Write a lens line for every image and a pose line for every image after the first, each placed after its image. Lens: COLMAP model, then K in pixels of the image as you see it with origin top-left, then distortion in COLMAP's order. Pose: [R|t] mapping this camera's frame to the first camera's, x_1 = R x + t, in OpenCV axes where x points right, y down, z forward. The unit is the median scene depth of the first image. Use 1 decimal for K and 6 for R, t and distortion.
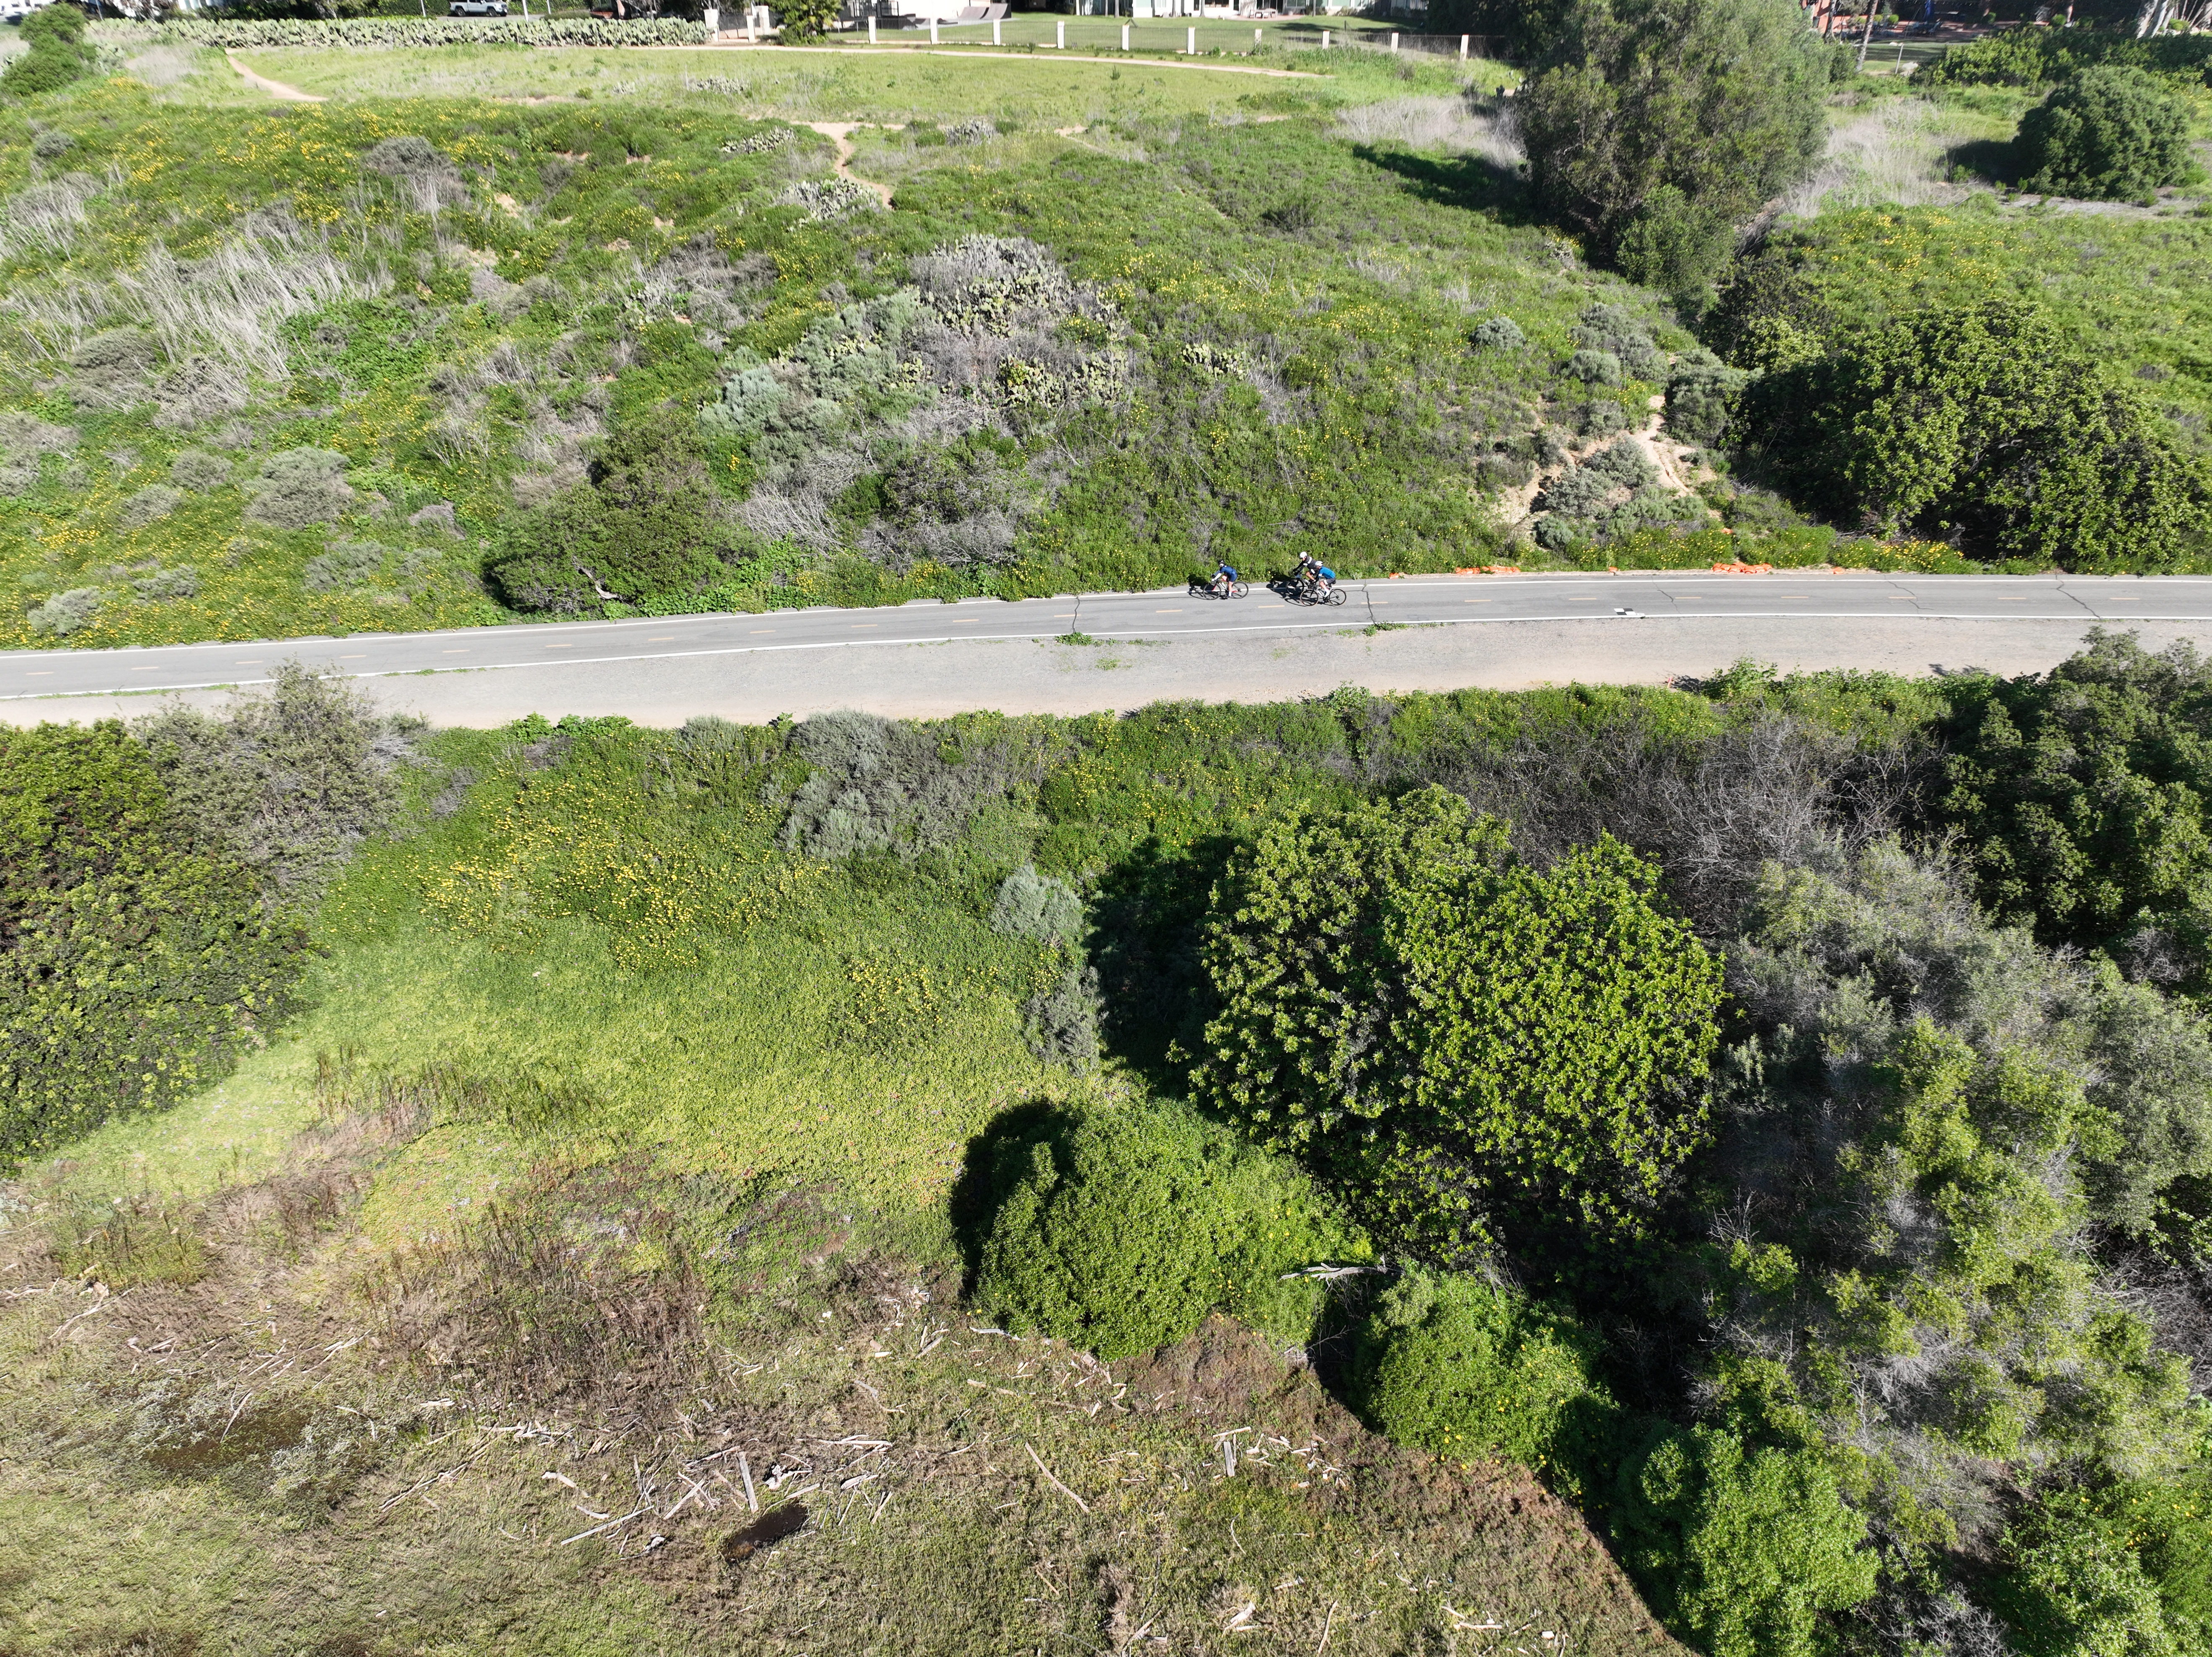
lens RADIAL K [[1561.9, 0, 1106.0], [0, 1561.9, 828.5], [0, 0, 1]] dist [-0.006313, 0.027351]
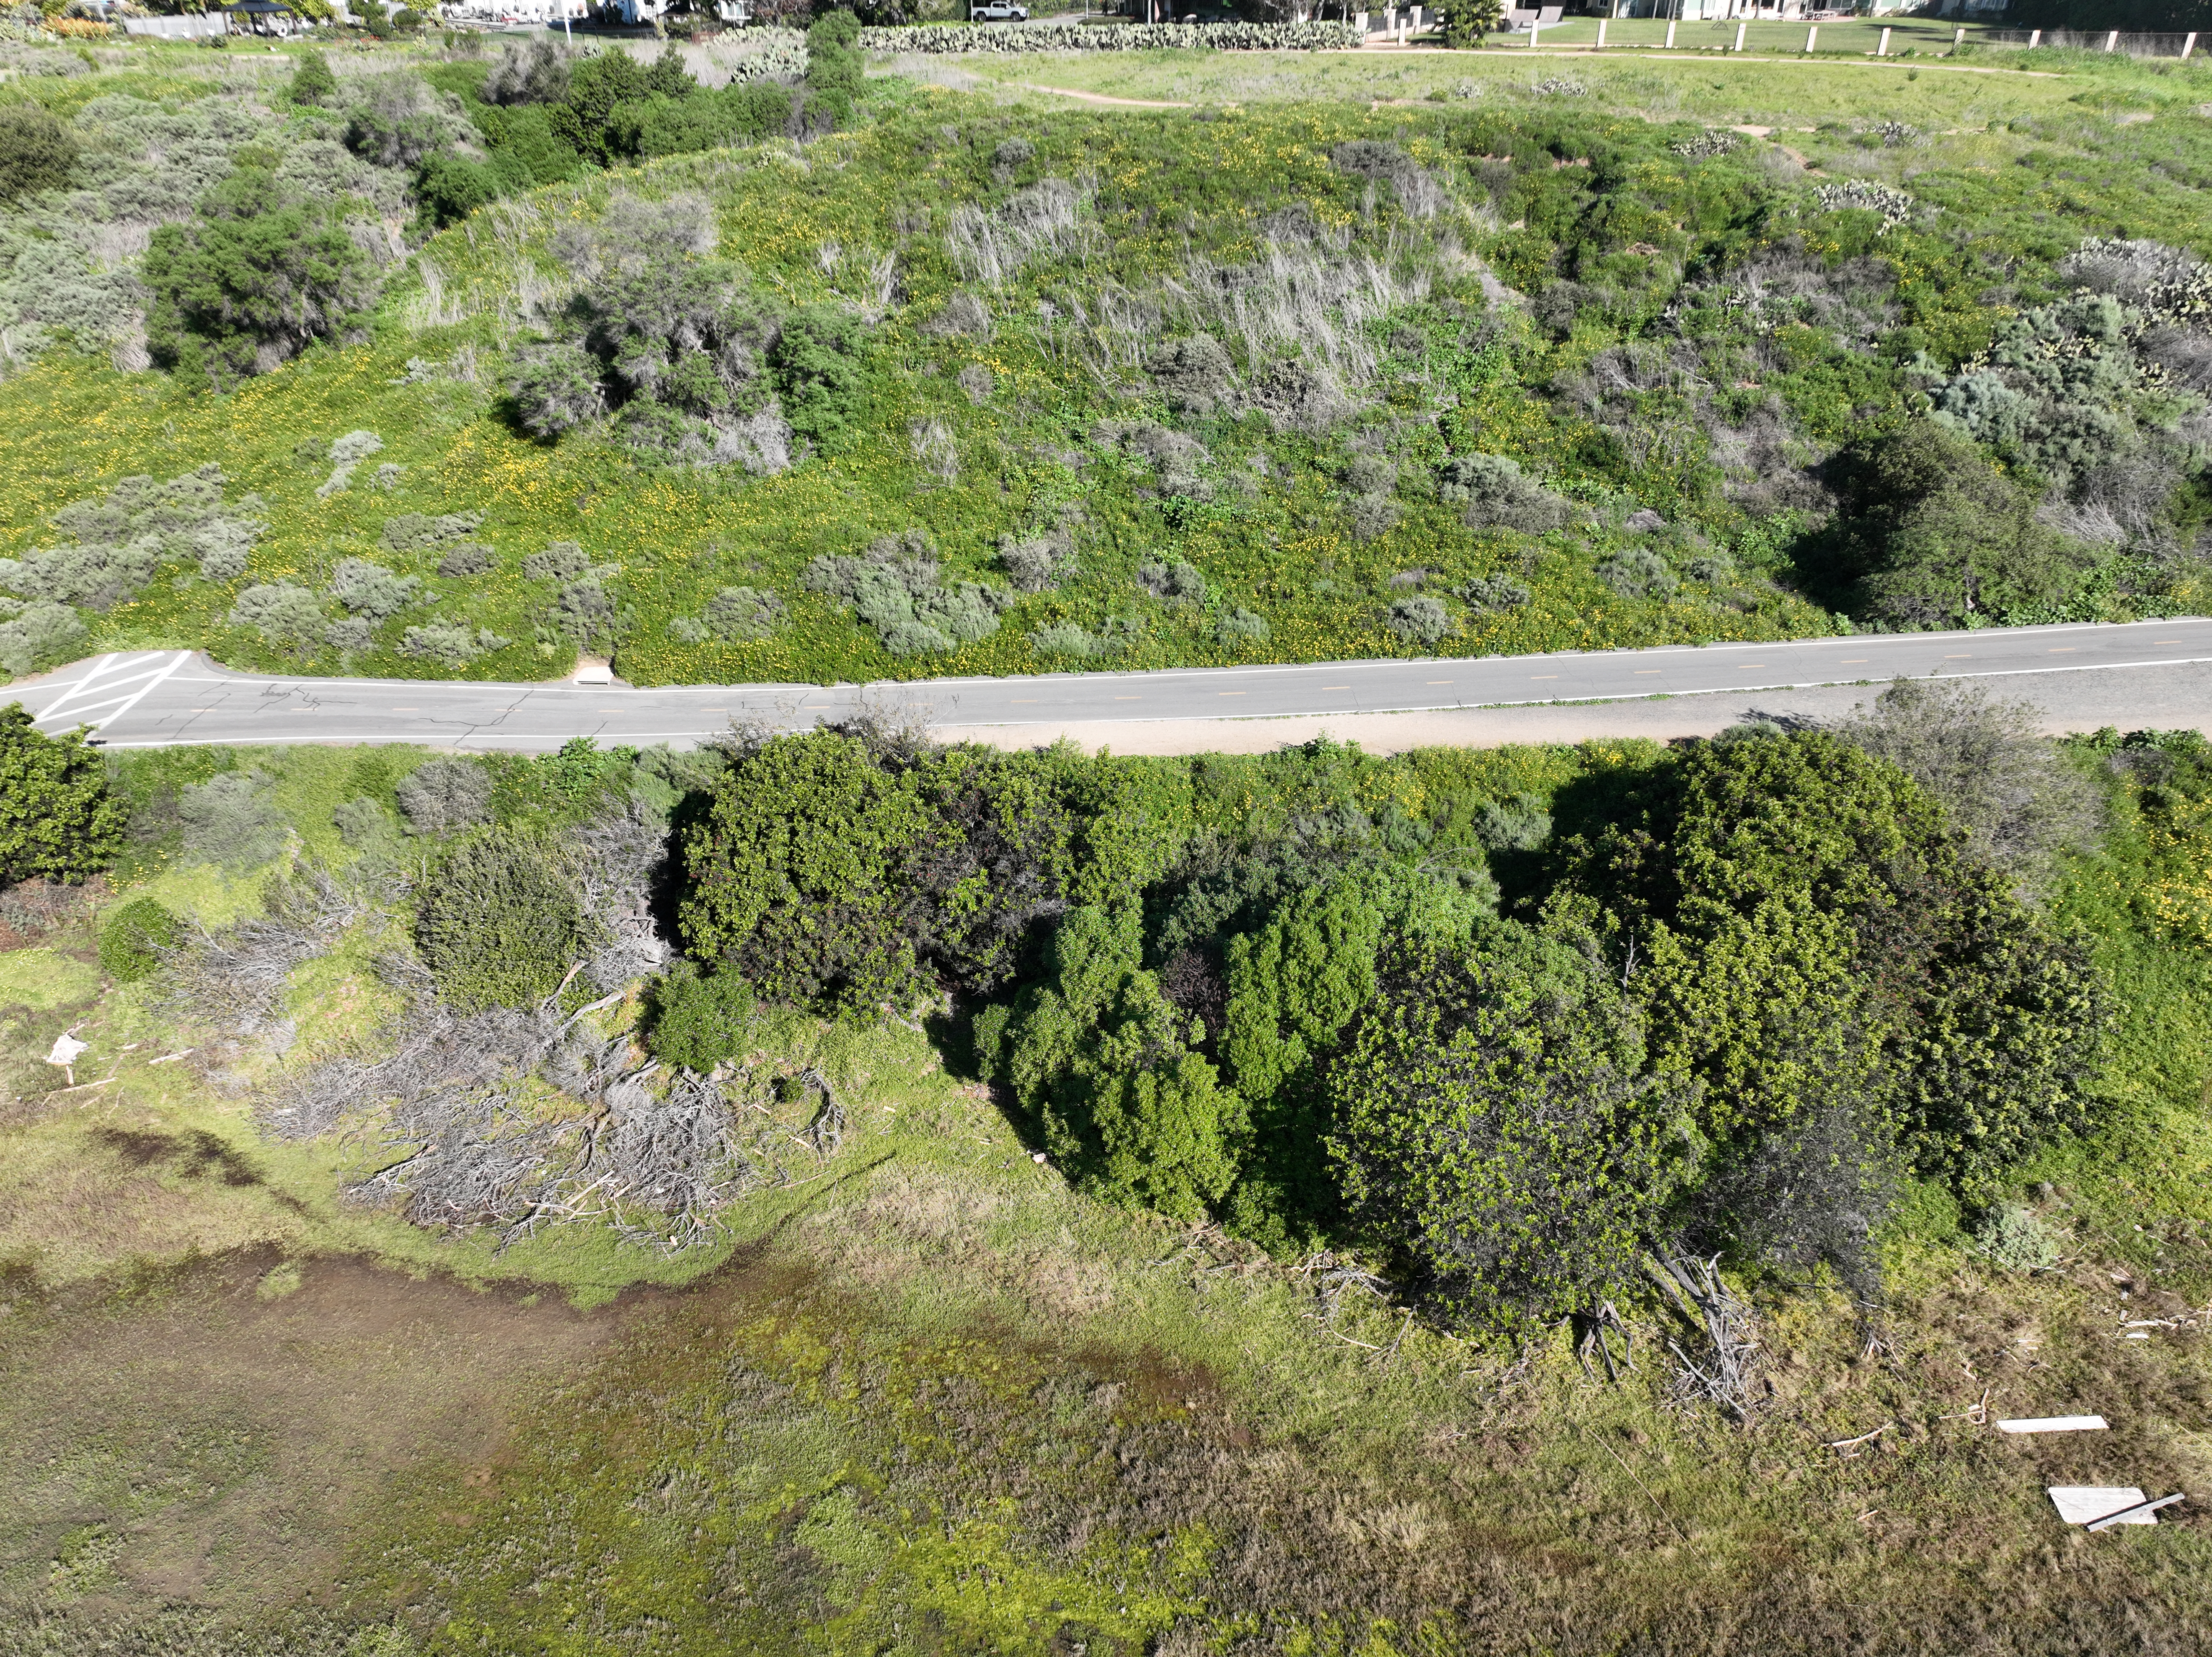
lens RADIAL K [[1552.9, 0, 1106.0], [0, 1552.9, 828.5], [0, 0, 1]] dist [-0.004987, 0.022897]
pose [[0.999933, 0.005909, -0.009914, -0.791579], [-0.005912, 0.999983, -0.000210, -0.004535], [0.009912, 0.000269, 0.999951, 0.014378]]
